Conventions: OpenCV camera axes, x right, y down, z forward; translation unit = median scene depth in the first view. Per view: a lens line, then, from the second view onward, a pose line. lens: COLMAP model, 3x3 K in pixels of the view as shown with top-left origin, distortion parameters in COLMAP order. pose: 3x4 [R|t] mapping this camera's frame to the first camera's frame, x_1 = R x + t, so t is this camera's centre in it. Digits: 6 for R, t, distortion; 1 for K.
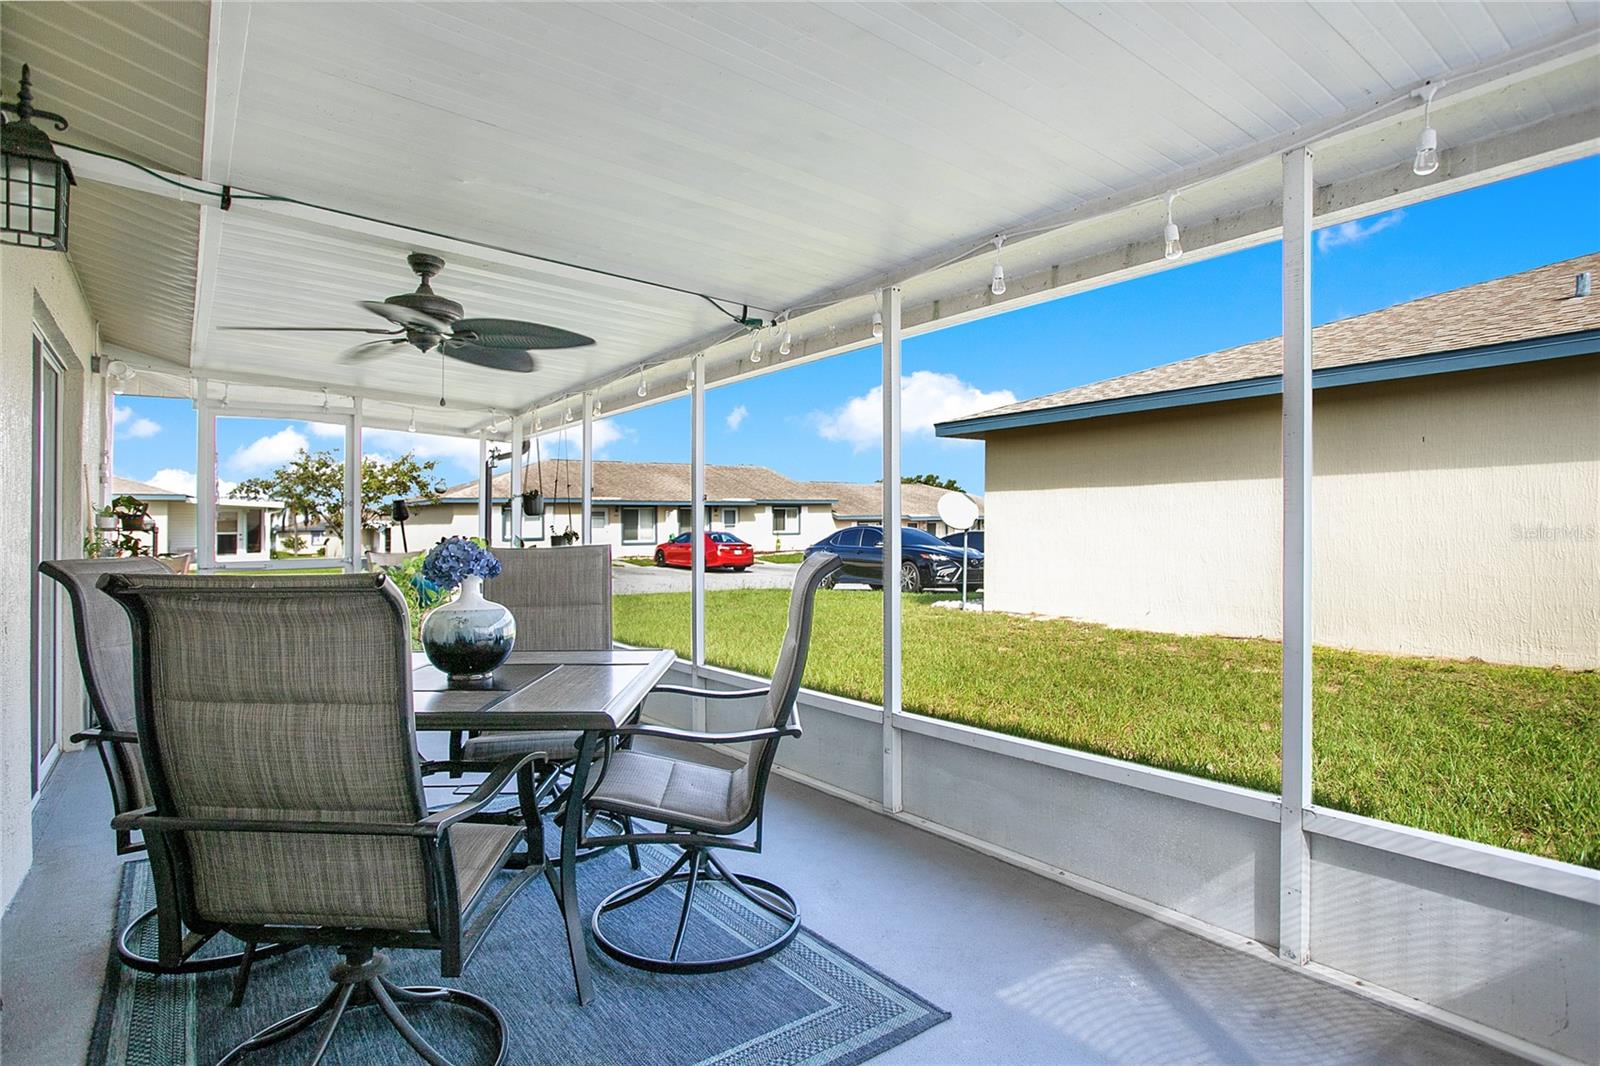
lens RADIAL K [[801.0, 0, 806.1], [0, 801.0, 536.0], [0, 0, 1]] dist [-0.075841, 0.039801]
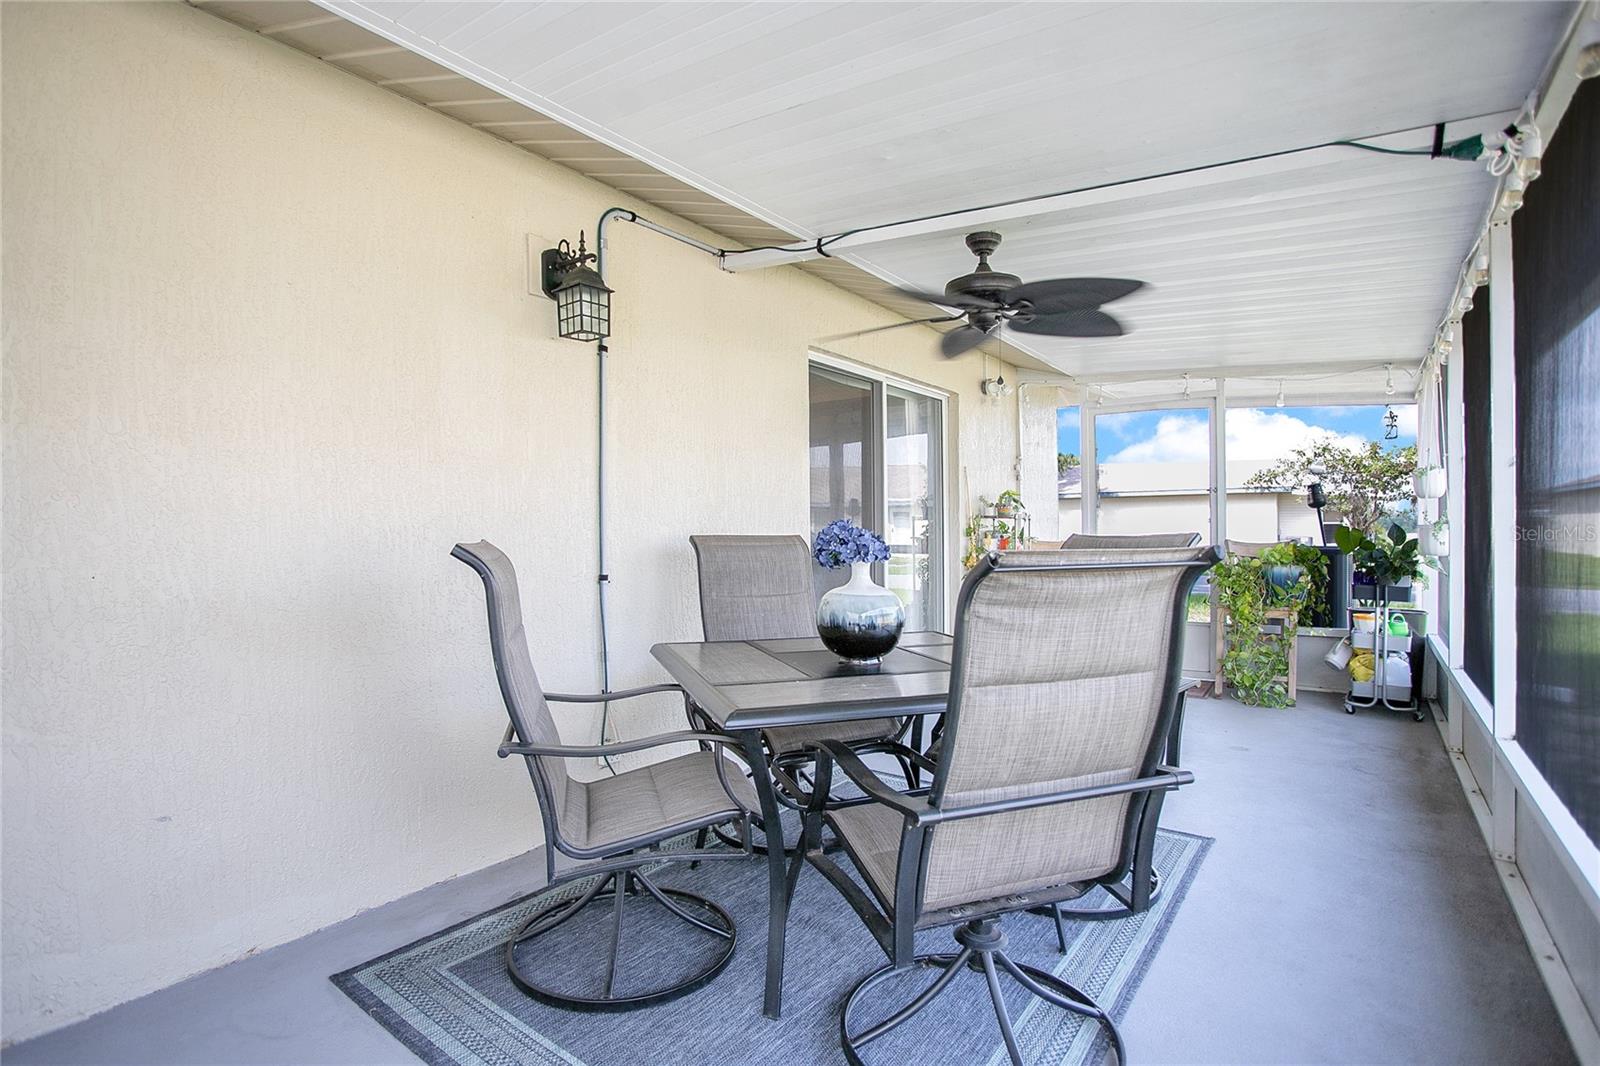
lens RADIAL K [[801.0, 0, 806.1], [0, 801.0, 536.0], [0, 0, 1]] dist [-0.075841, 0.039801]
pose [[0.339887, 0.013405, -0.940371, 0.373156], [0.000668, 0.999895, 0.014495, 0.004938], [0.940466, -0.005555, 0.339843, 0.455600]]
